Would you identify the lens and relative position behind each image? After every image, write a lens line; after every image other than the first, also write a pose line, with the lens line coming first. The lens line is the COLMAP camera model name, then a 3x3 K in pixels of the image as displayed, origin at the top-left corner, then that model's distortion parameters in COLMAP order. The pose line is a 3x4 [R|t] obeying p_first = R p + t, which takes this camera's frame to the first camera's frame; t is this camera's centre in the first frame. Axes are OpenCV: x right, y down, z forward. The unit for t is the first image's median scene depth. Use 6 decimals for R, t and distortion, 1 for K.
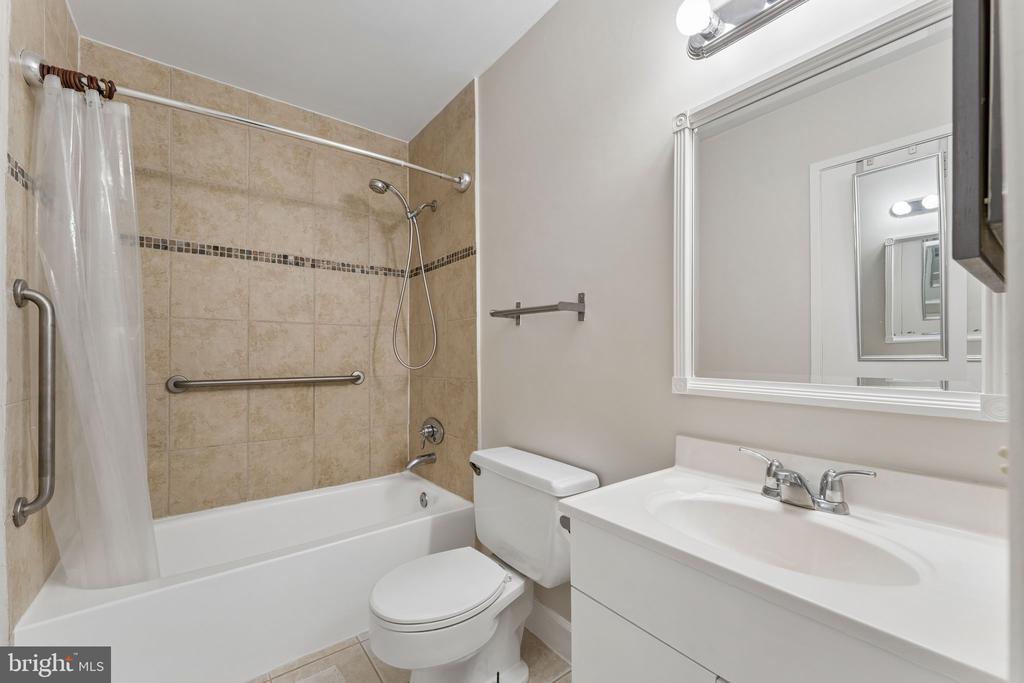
lens RADIAL K [[414.1, 0, 510.3], [0, 414.1, 348.2], [0, 0, 1]] dist [-0.000619, -0.000228]
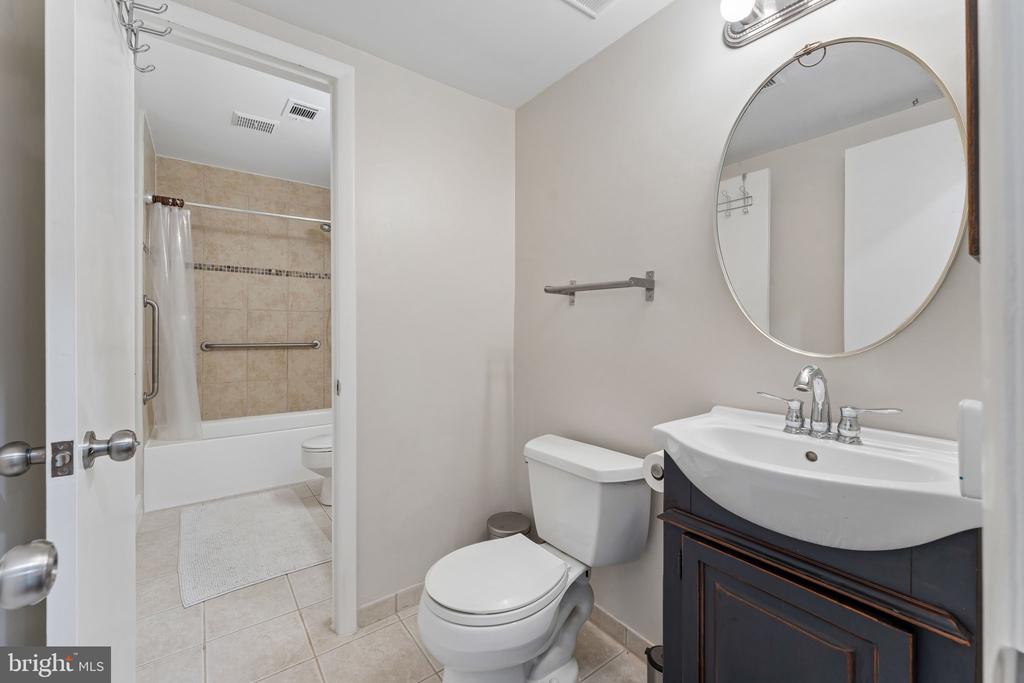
lens RADIAL K [[419.1, 0, 509.2], [0, 419.1, 327.0], [0, 0, 1]] dist [-0.001275, -0.000129]
pose [[0.999906, 0.002958, -0.013375, 0.457575], [-0.002936, 0.999994, 0.001647, -0.000729], [0.013380, -0.001608, 0.999909, -0.694746]]
